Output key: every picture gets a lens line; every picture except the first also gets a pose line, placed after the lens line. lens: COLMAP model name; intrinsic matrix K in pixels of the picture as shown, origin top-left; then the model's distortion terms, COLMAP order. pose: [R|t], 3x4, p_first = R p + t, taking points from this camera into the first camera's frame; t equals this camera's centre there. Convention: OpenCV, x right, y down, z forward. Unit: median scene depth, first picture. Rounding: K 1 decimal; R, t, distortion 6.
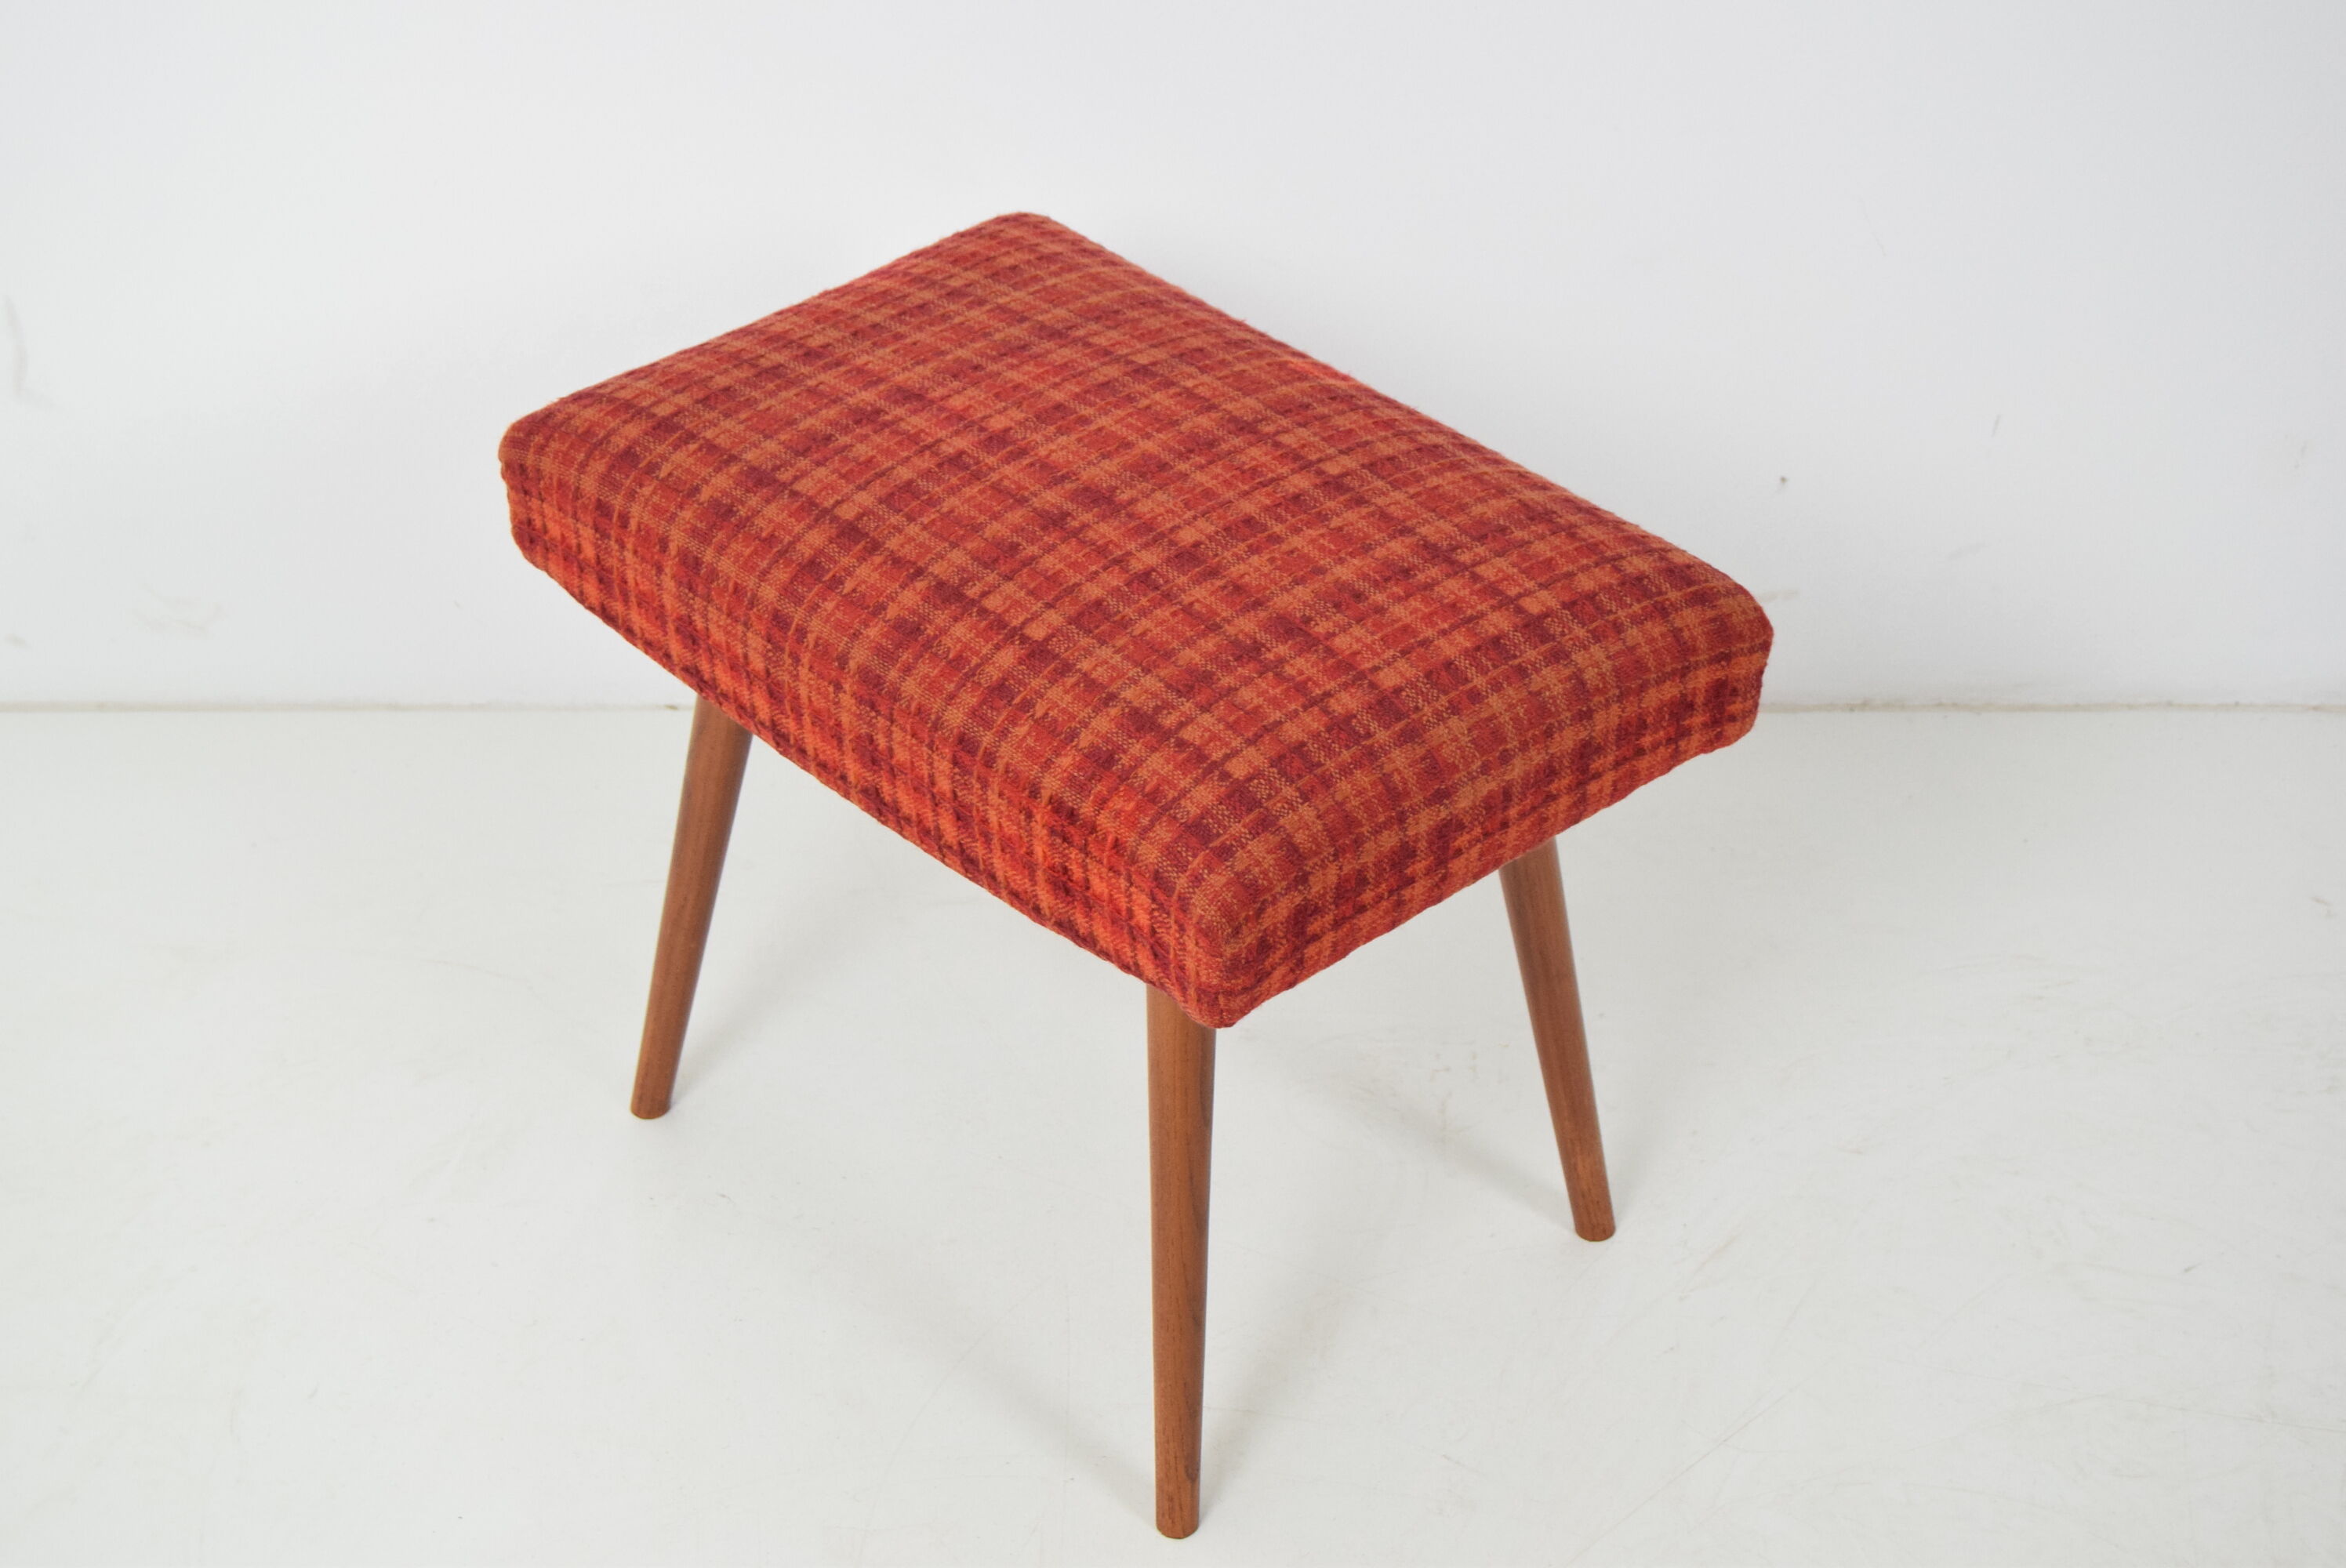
lens RADIAL K [[4410.0, 0, 1172.5], [0, 4410.0, 850.9], [0, 0, 1]] dist [0.020106, -0.137512]
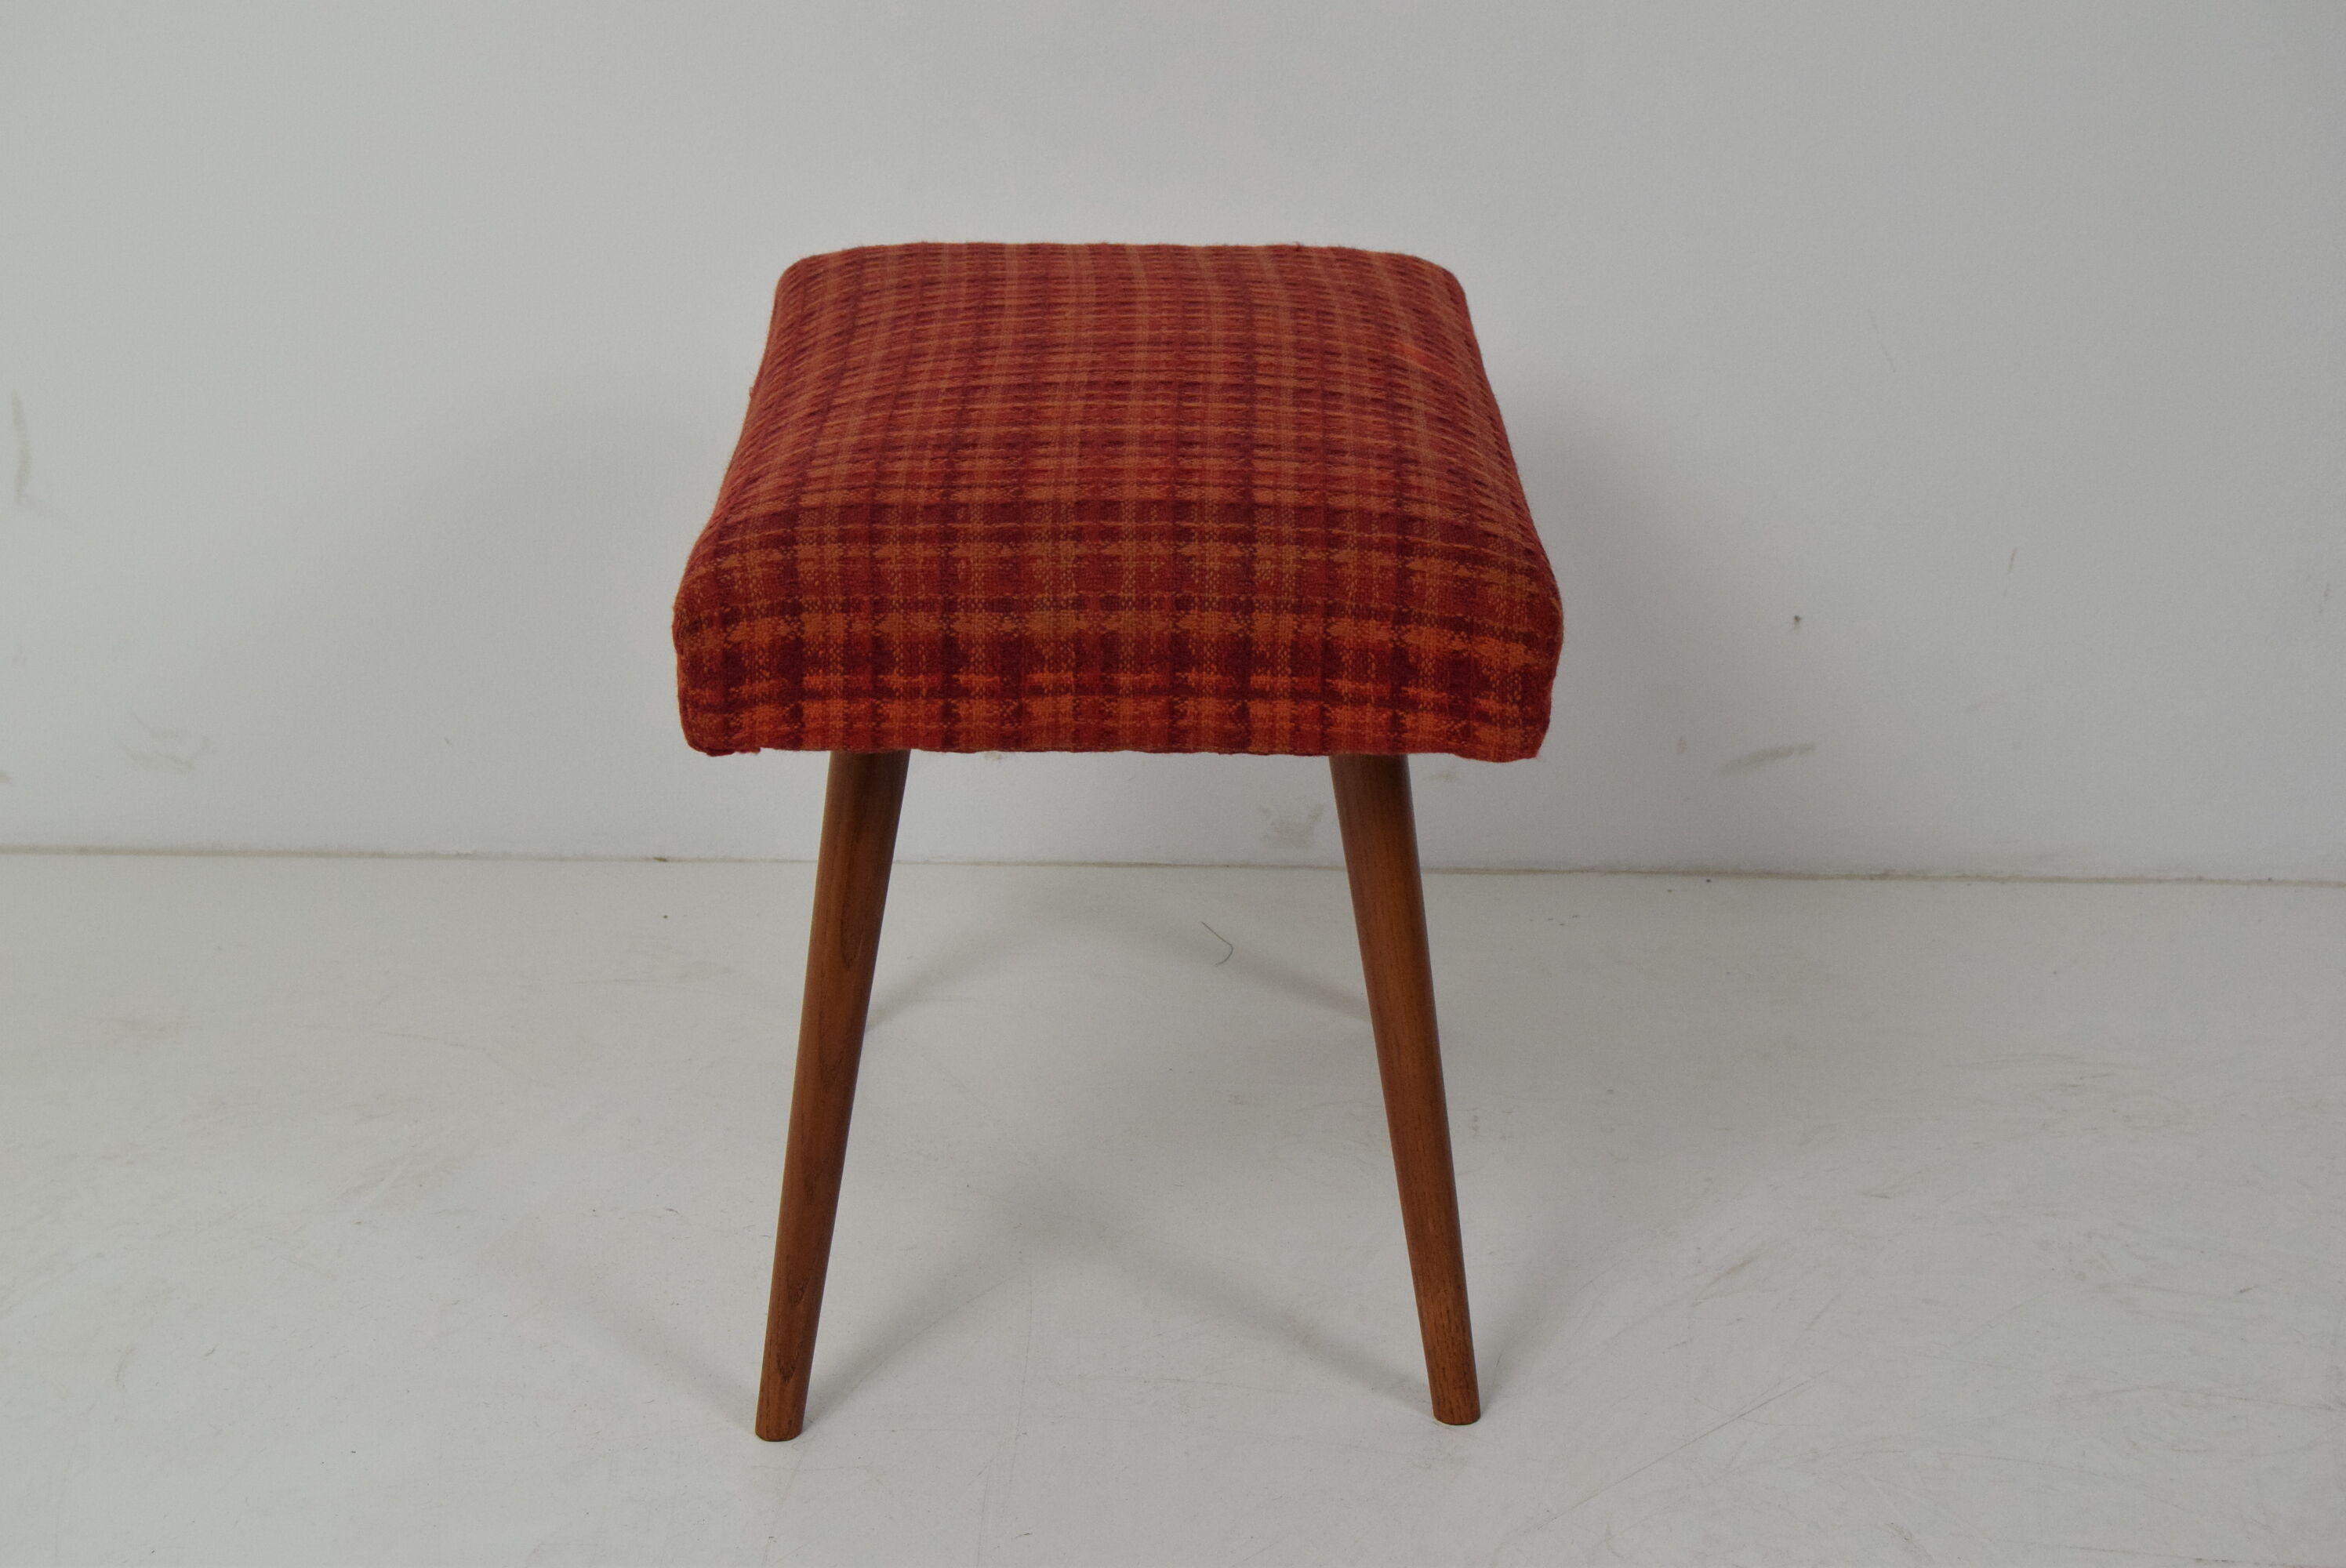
lens RADIAL K [[4140.3, 0, 1173.4], [0, 4140.3, 837.5], [0, 0, 1]] dist [-0.009686, 0.072672]
pose [[0.999640, 0.016933, -0.020801, 0.025474], [-0.021537, 0.968964, -0.246262, 0.250445], [0.015986, 0.246622, 0.968980, 0.150353]]
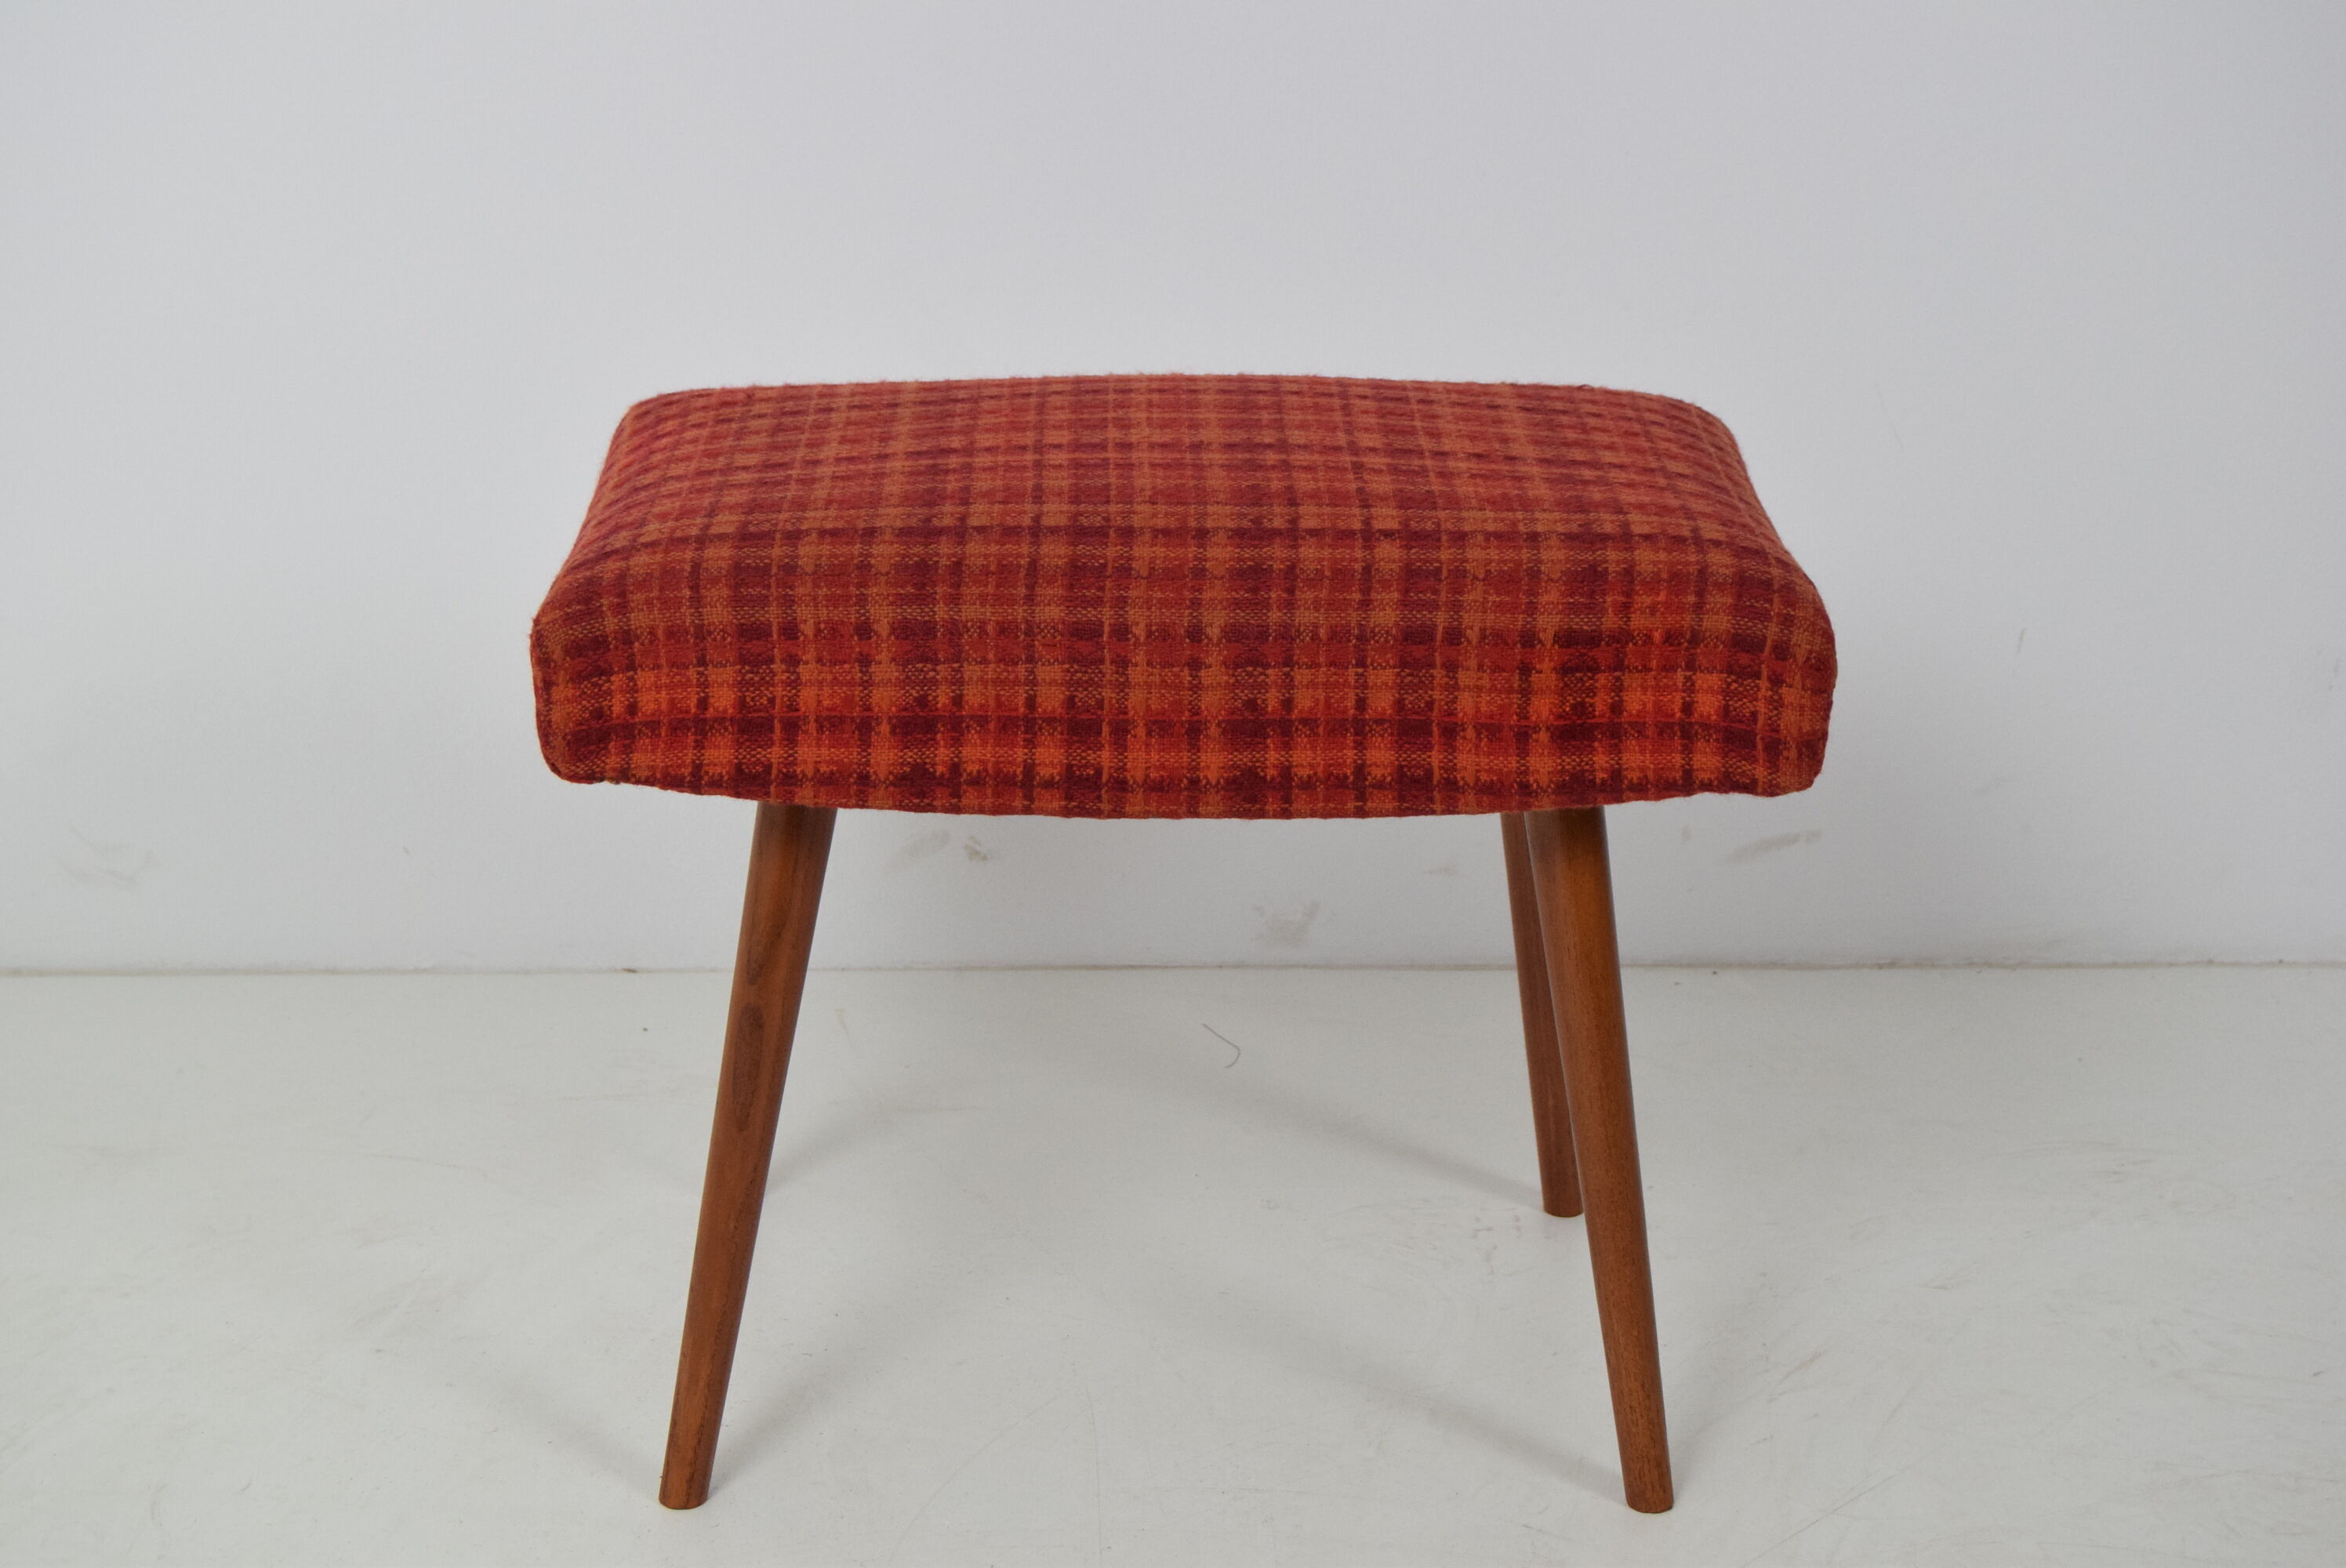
lens RADIAL K [[4410.0, 0, 1172.5], [0, 4410.0, 850.9], [0, 0, 1]] dist [0.020106, -0.137512]
pose [[0.999135, 0.000069, 0.041586, -0.050248], [0.011152, 0.962931, -0.269518, 0.264988], [-0.040063, 0.269748, 0.962097, 0.115958]]
